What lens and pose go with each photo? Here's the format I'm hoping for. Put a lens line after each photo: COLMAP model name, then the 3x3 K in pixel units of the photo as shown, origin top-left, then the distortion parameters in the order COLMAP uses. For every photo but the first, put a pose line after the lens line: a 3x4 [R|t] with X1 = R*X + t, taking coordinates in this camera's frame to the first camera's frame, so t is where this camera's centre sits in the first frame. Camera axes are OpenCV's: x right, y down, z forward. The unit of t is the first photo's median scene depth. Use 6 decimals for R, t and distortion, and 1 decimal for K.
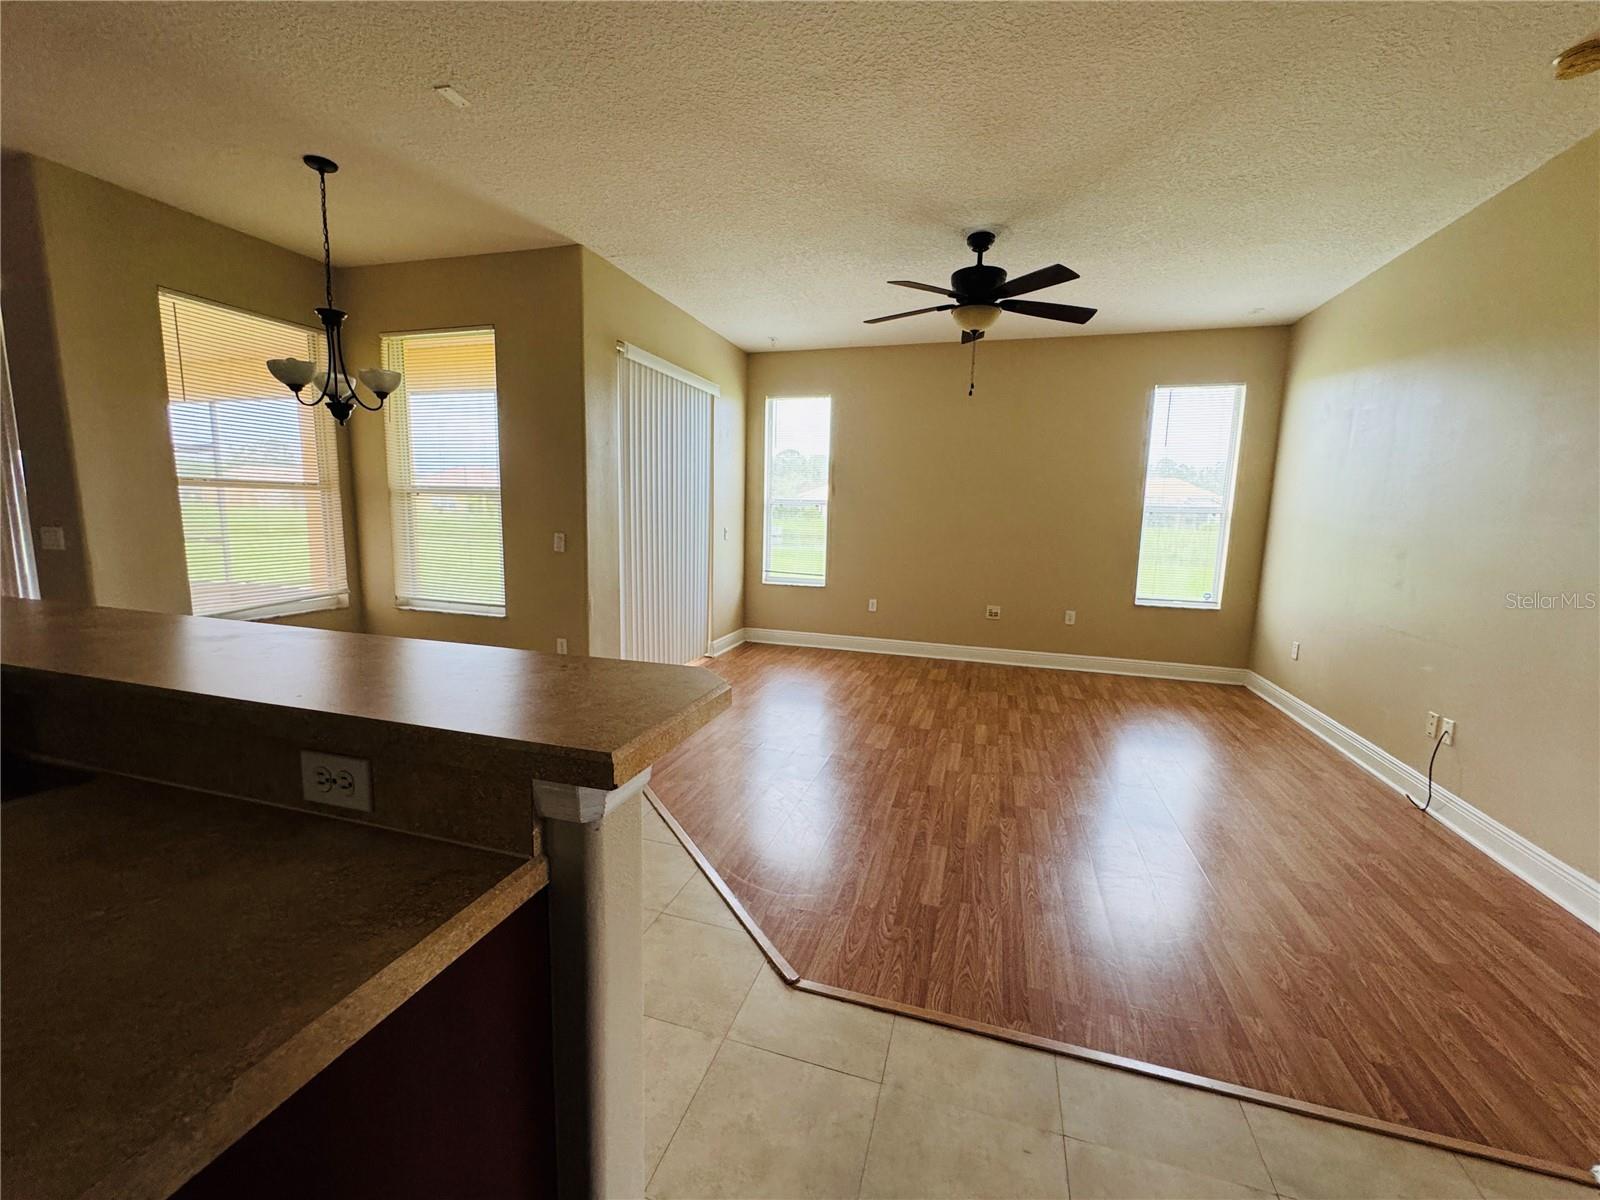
lens RADIAL K [[644.8, 0, 799.0], [0, 644.8, 598.7], [0, 0, 1]] dist [-0.001886, -0.000174]
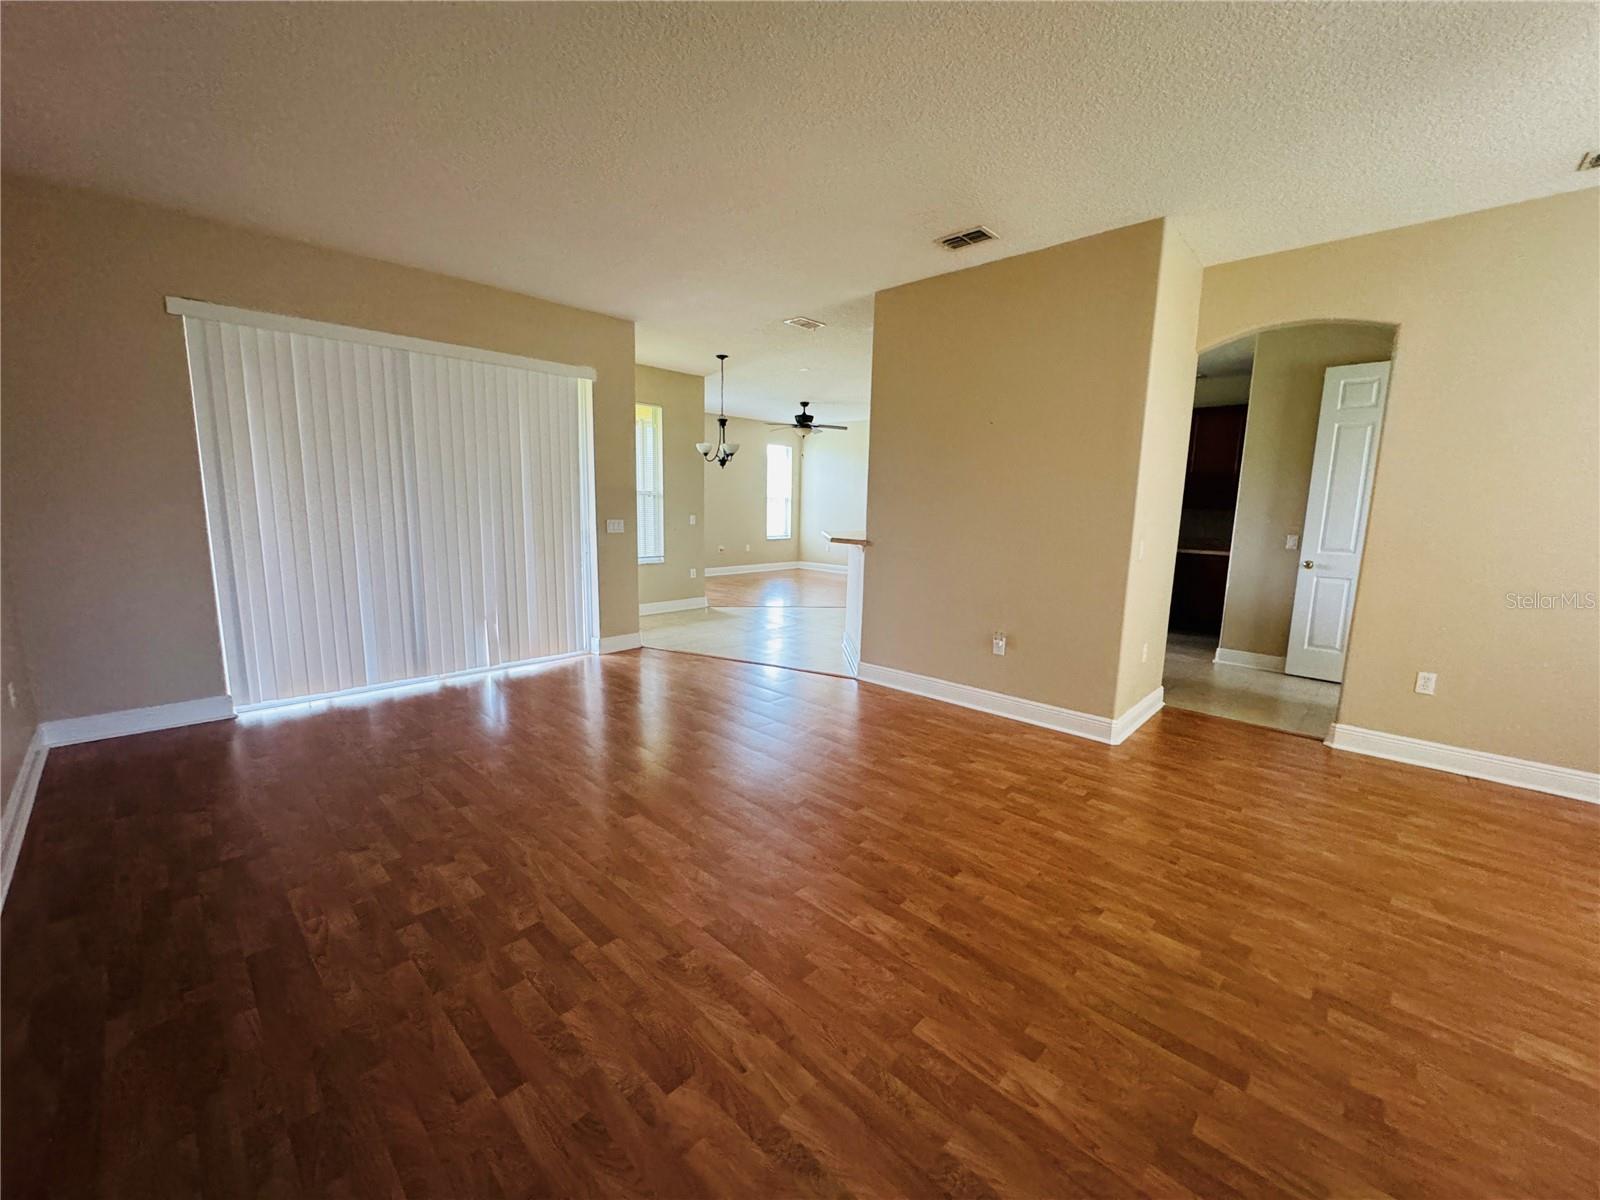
lens RADIAL K [[644.8, 0, 799.0], [0, 644.8, 598.7], [0, 0, 1]] dist [-0.001886, -0.000174]
pose [[0.460646, -0.149720, 0.874865, -1.567255], [0.118396, 0.987227, 0.106610, -0.013986], [-0.879652, 0.054471, 0.472488, -0.178992]]
